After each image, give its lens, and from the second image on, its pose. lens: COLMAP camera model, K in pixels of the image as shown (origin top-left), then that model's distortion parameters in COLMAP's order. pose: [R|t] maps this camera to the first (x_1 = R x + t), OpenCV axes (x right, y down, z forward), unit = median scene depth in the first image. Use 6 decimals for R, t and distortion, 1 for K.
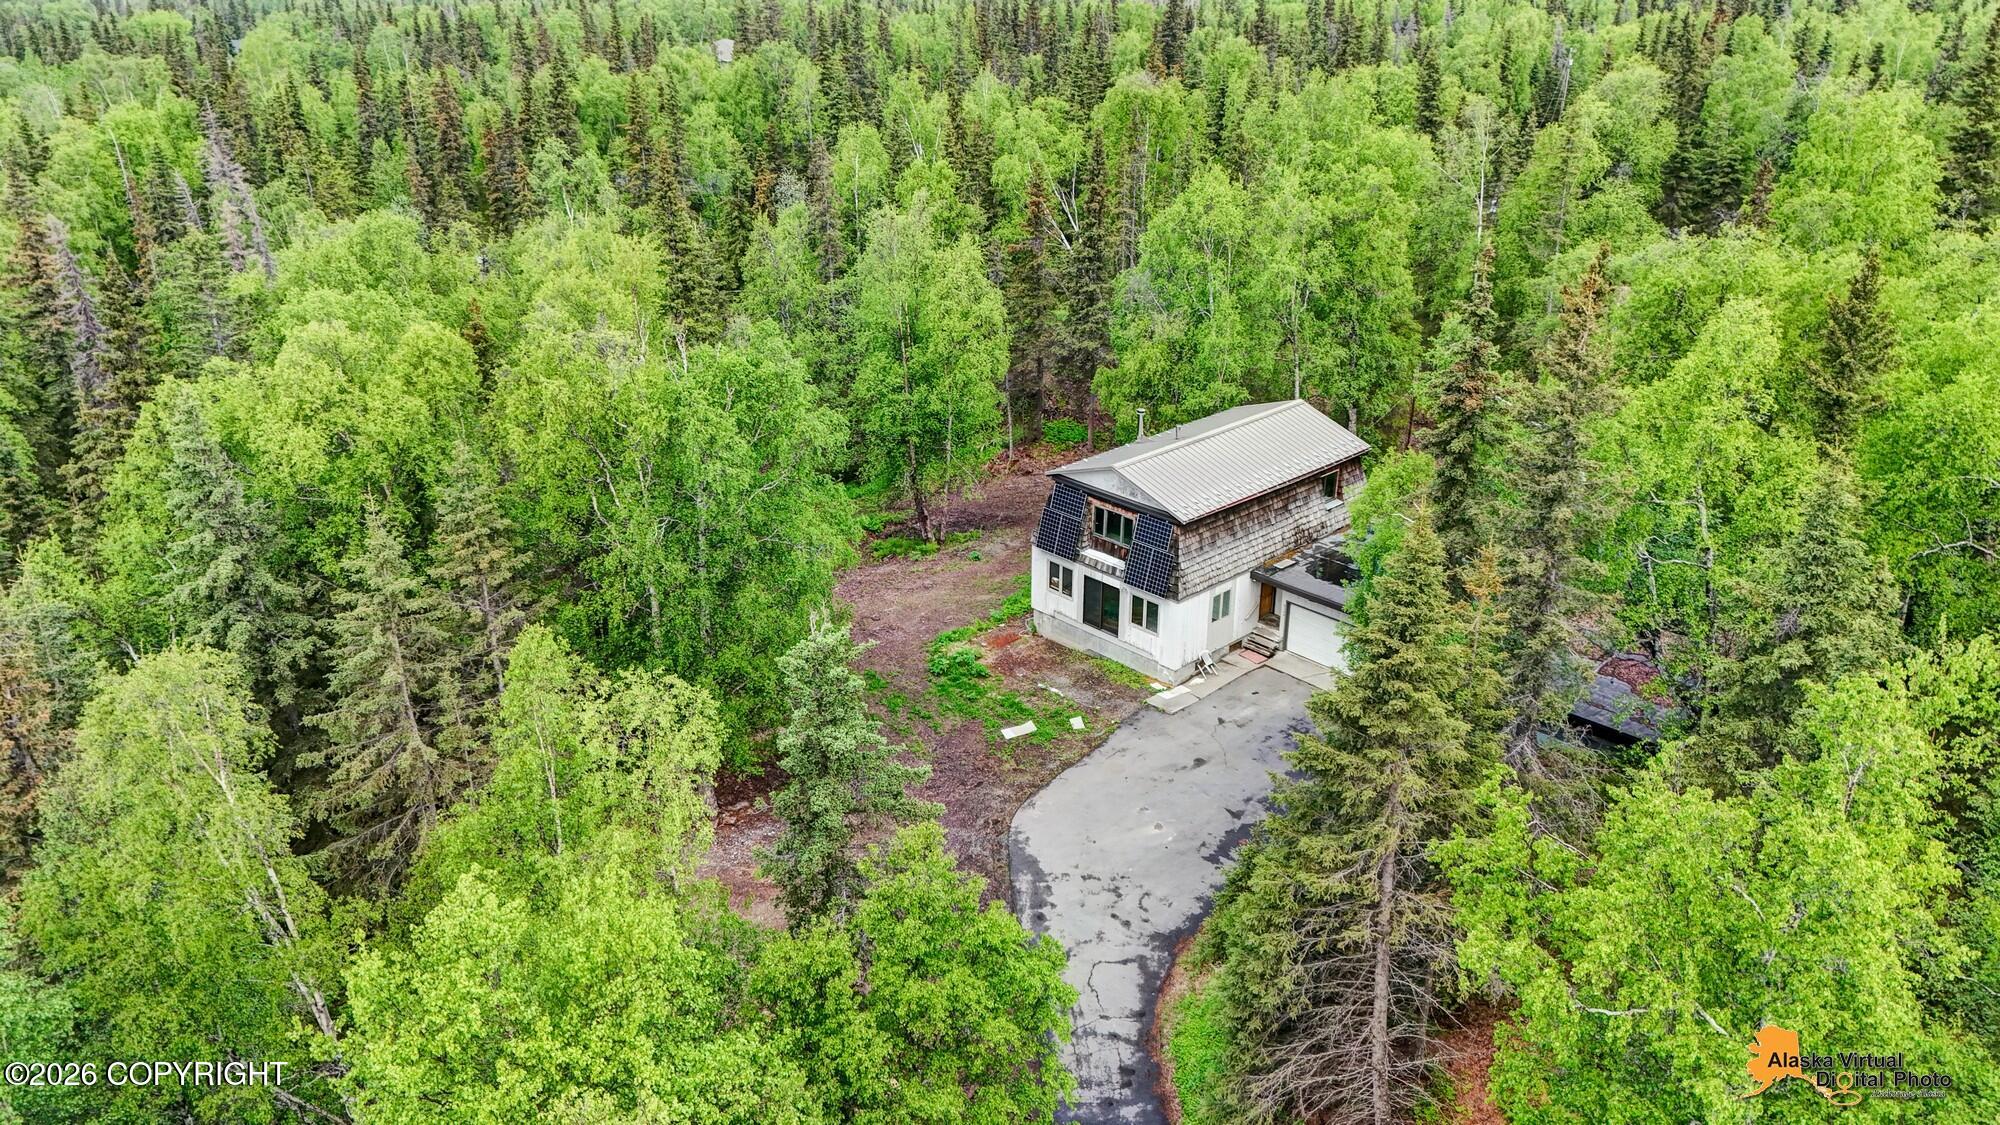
lens RADIAL K [[1460.5, 0, 1000.0], [0, 1460.5, 562.5], [0, 0, 1]] dist [0.073071, -0.059622]
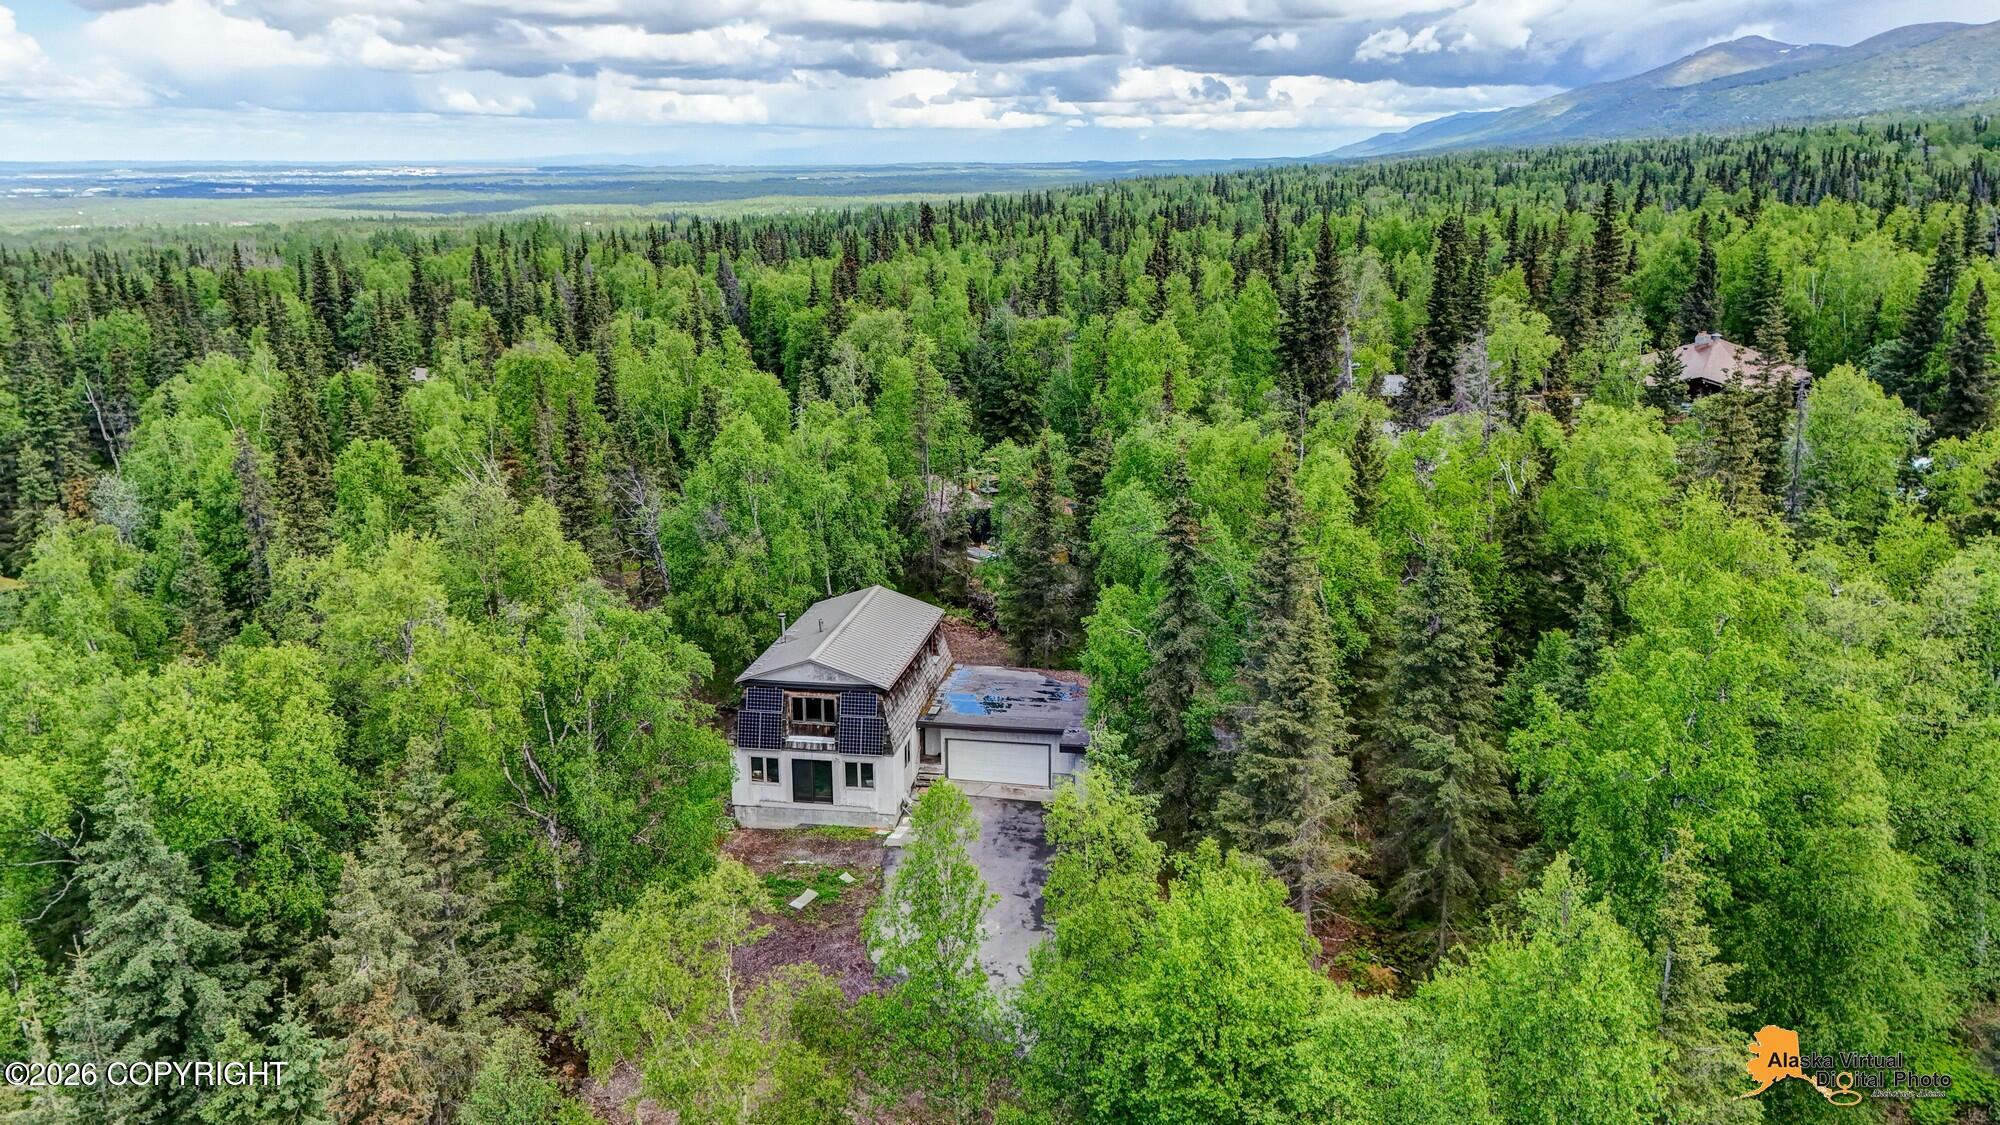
lens RADIAL K [[1460.5, 0, 1000.0], [0, 1460.5, 562.5], [0, 0, 1]] dist [0.073071, -0.059622]
pose [[0.799125, -0.162978, 0.578651, -0.463036], [0.250256, 0.965370, -0.073708, -0.015100], [-0.546600, 0.203713, 0.812238, -0.063543]]
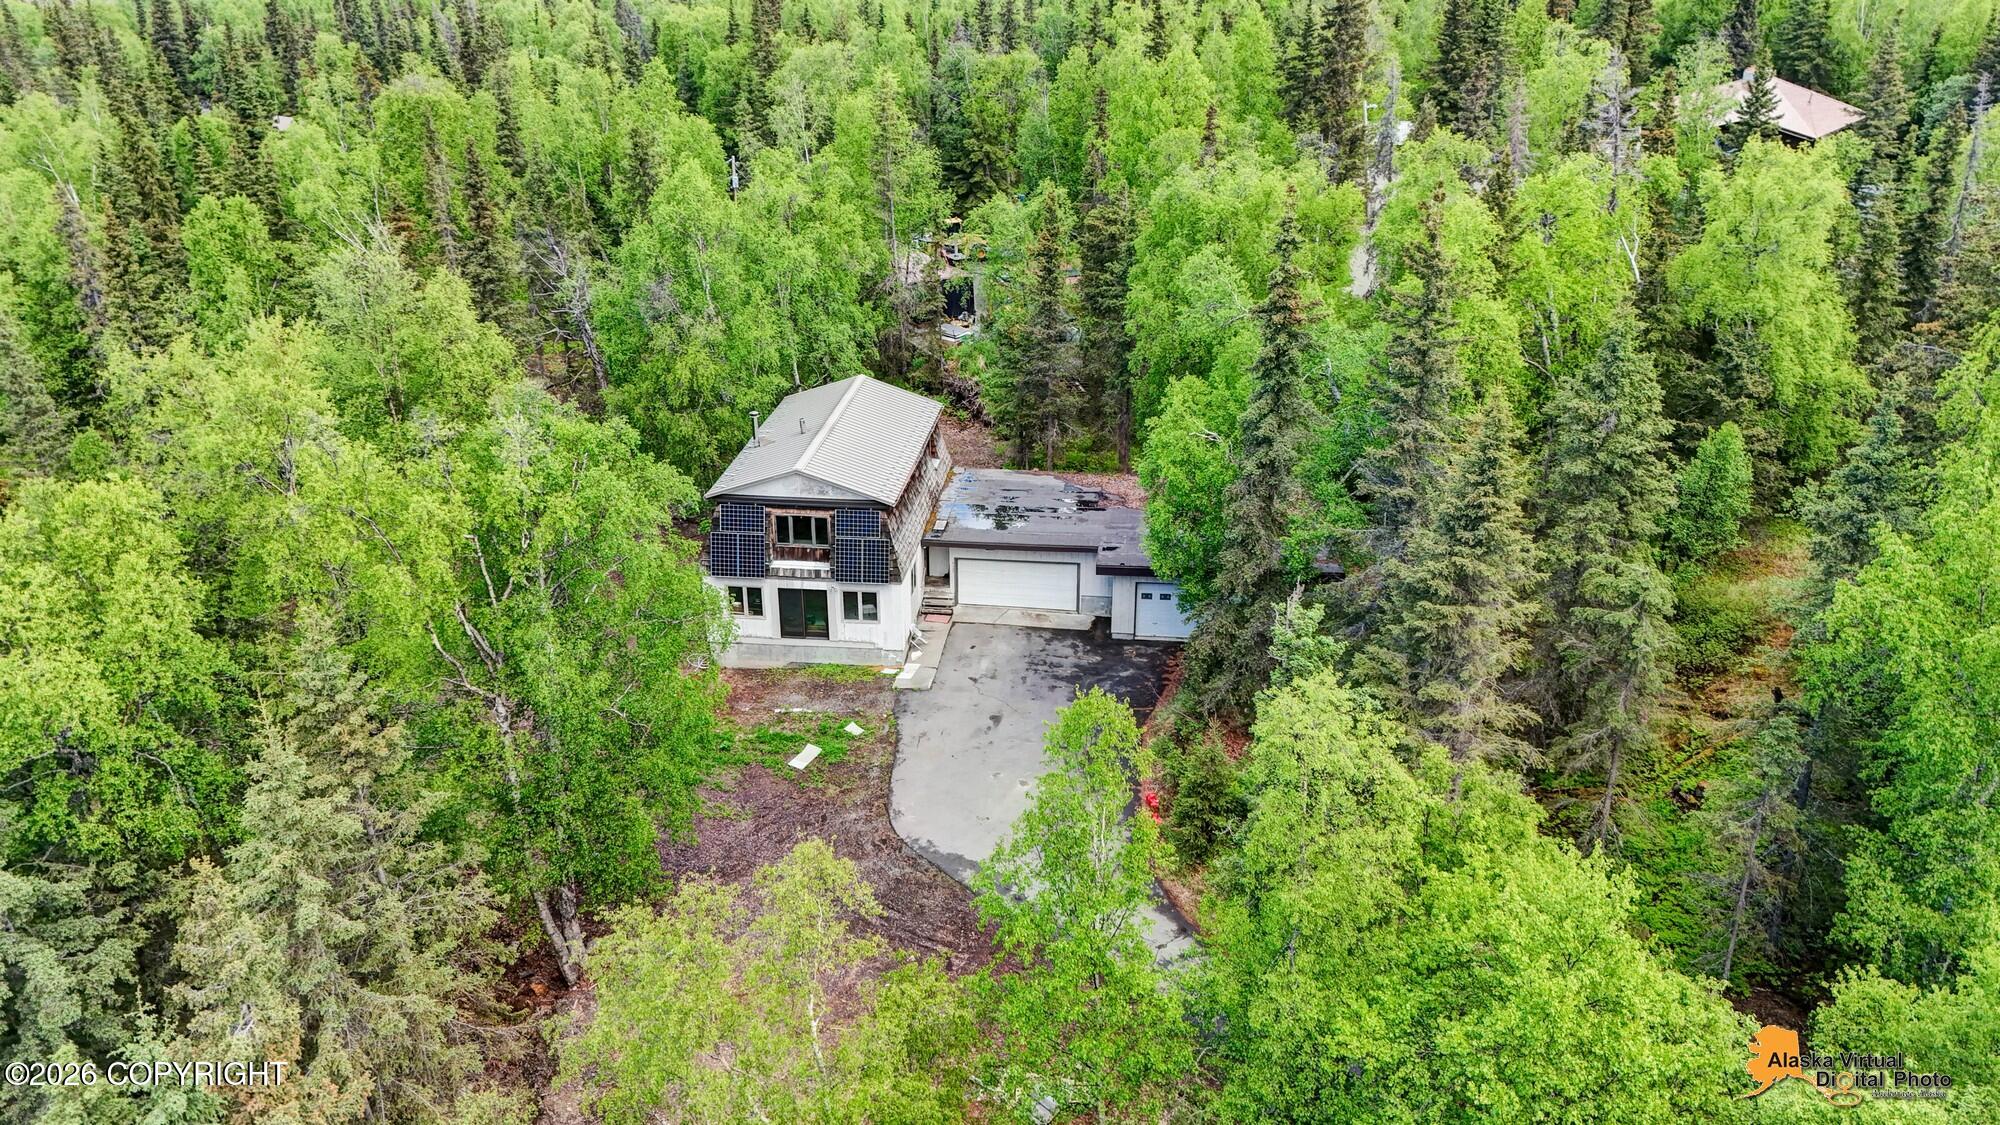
lens RADIAL K [[1460.5, 0, 1000.0], [0, 1460.5, 562.5], [0, 0, 1]] dist [0.073071, -0.059622]
pose [[0.762374, -0.266250, 0.589828, -0.401623], [0.264185, 0.960082, 0.091914, -0.058729], [-0.590756, 0.085751, 0.802281, 0.140165]]
